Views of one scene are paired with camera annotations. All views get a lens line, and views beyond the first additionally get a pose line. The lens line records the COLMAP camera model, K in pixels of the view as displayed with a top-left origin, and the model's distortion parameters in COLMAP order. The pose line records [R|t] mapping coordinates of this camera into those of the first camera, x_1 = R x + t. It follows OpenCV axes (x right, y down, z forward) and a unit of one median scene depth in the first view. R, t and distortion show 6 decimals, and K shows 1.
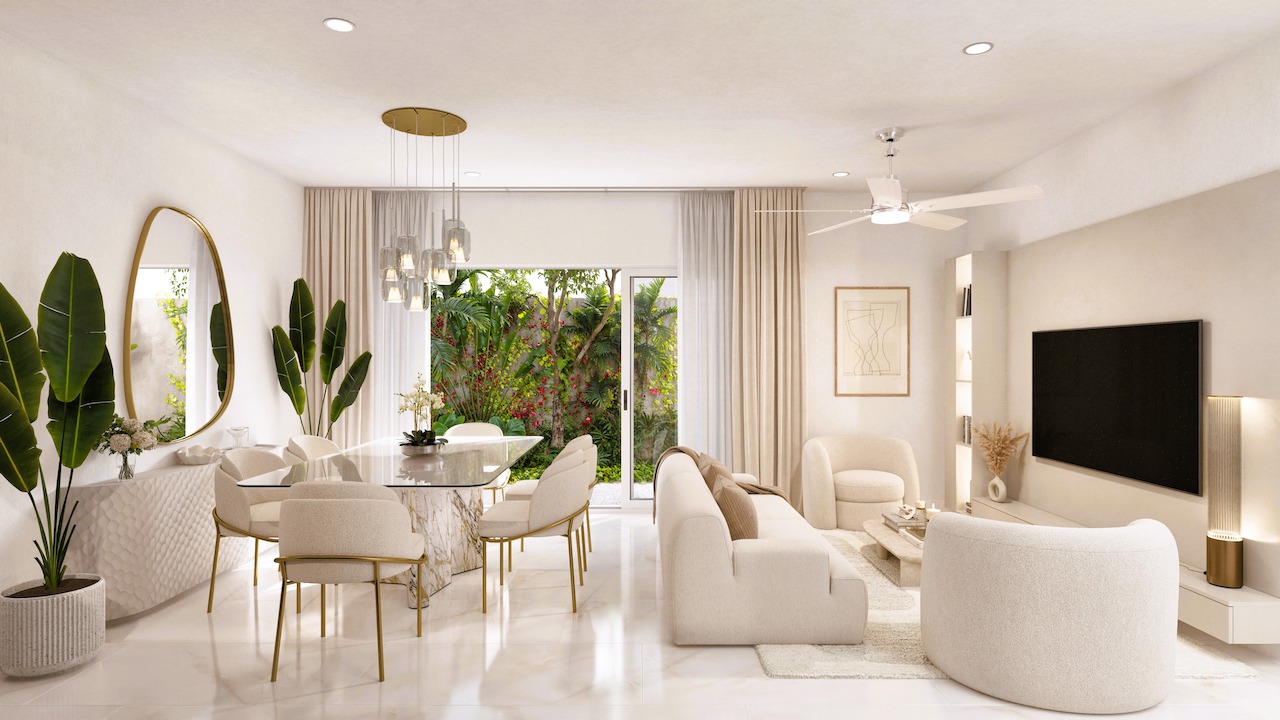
lens RADIAL K [[871.5, 0, 638.3], [0, 871.5, 360.8], [0, 0, 1]] dist [0.001755, 0.002683]
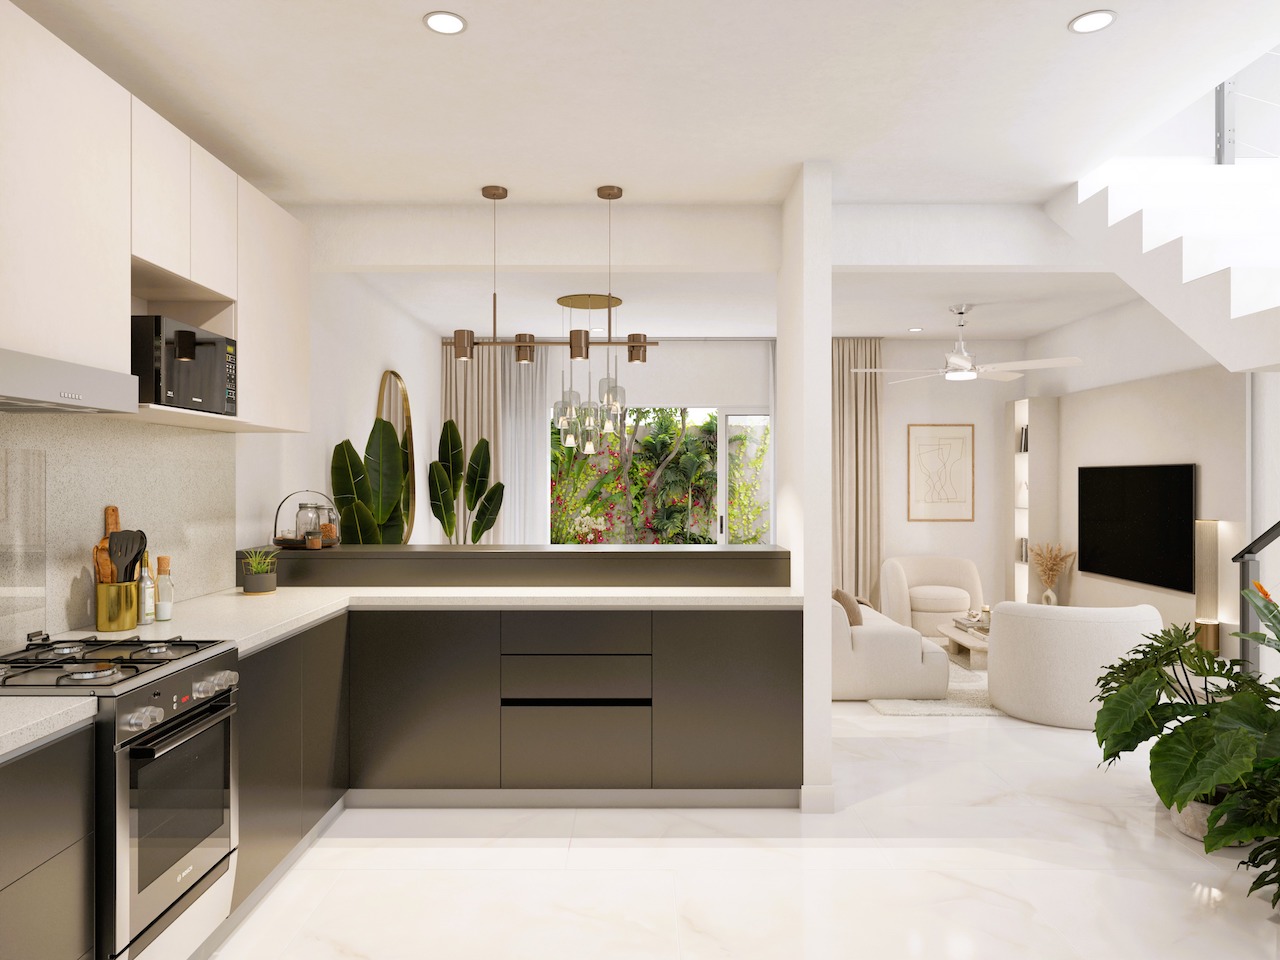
lens RADIAL K [[1049.5, 0, 641.0], [0, 1049.5, 479.6], [0, 0, 1]] dist [0.005298, -0.004045]
pose [[0.999992, 0.000428, 0.003928, -0.138719], [-0.000422, 0.999999, -0.001662, -0.012134], [-0.003929, 0.001661, 0.999991, -0.395750]]
